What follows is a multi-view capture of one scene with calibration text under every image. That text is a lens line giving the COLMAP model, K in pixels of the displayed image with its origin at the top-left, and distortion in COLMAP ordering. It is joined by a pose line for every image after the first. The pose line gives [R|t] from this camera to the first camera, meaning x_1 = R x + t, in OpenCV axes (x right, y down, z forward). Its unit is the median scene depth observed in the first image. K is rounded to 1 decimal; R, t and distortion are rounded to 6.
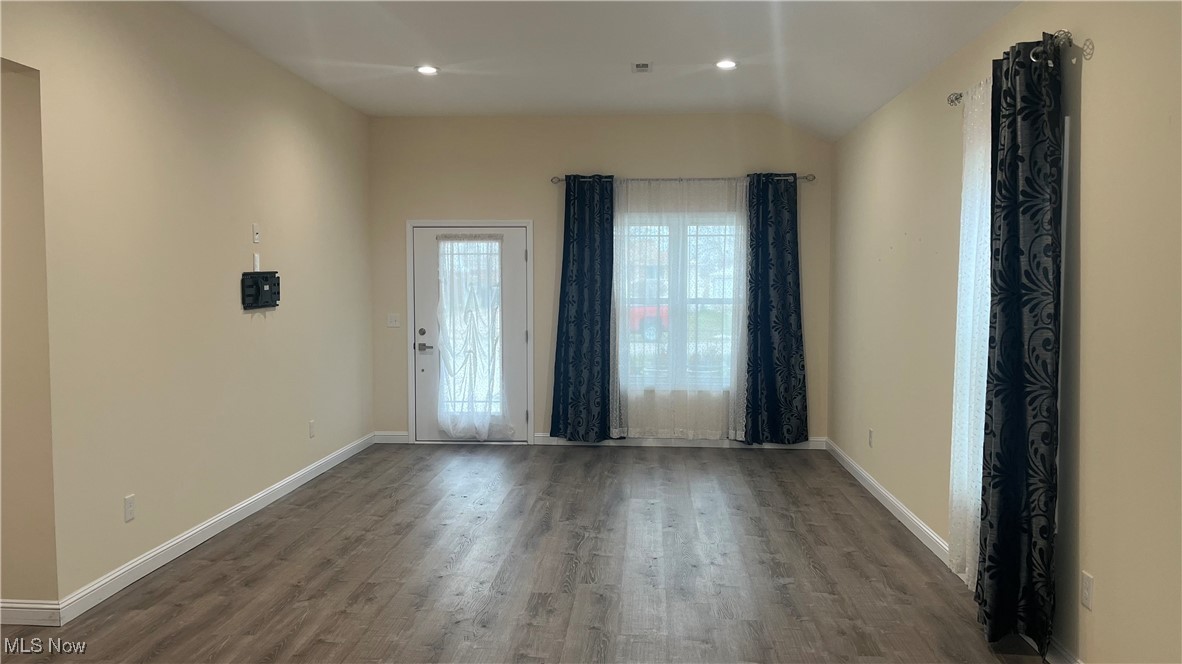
lens RADIAL K [[904.0, 0, 585.2], [0, 904.0, 326.9], [0, 0, 1]] dist [0.029192, -0.026215]
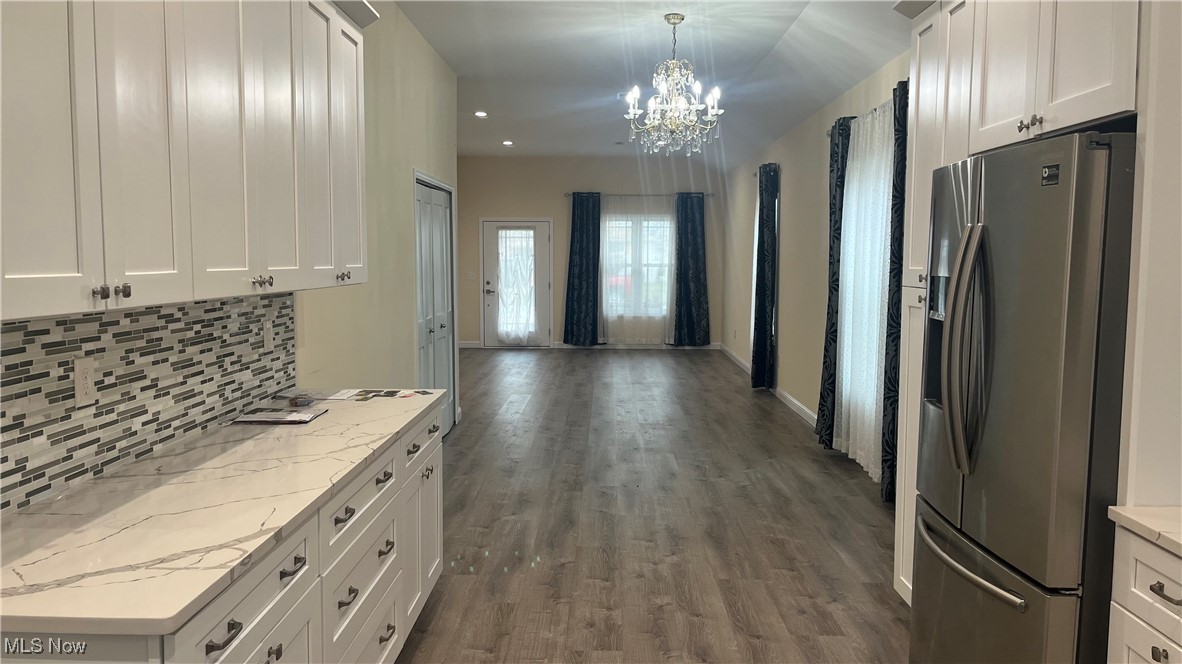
lens RADIAL K [[904.0, 0, 592.5], [0, 904.0, 340.6], [0, 0, 1]] dist [0.029192, -0.026215]
pose [[0.998485, -0.001466, 0.055006, -0.079326], [-0.000412, 0.999418, 0.034109, 0.057683], [-0.055024, -0.034080, 0.997903, -0.743651]]
